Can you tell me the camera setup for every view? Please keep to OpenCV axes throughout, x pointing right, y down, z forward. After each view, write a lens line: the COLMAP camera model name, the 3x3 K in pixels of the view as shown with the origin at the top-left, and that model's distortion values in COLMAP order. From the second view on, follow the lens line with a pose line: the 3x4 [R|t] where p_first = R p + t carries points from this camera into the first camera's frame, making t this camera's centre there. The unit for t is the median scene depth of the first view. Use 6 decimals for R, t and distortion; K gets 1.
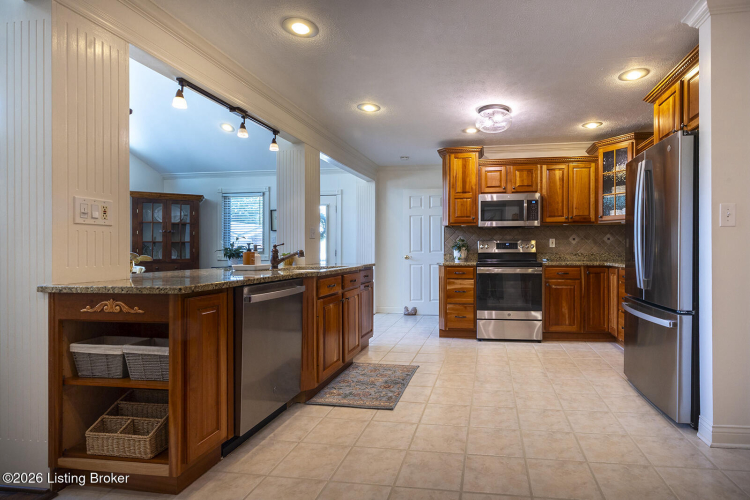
lens RADIAL K [[416.9, 0, 375.0], [0, 416.9, 250.0], [0, 0, 1]] dist [-0.001016, 0.000055]
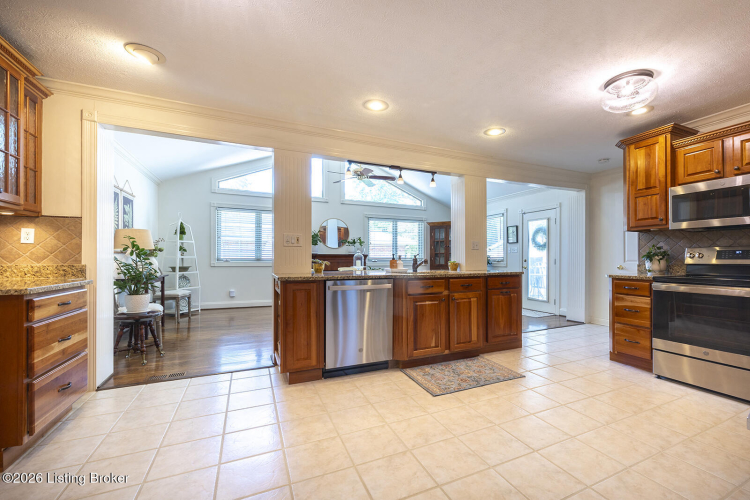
lens RADIAL K [[300.2, 0, 376.2], [0, 300.2, 254.9], [0, 0, 1]] dist [-0.000017, 0.000107]
pose [[0.556468, -0.005098, -0.830854, 0.416997], [-0.003680, 0.999956, -0.008600, -0.002802], [0.830861, 0.007843, 0.556425, 0.252529]]
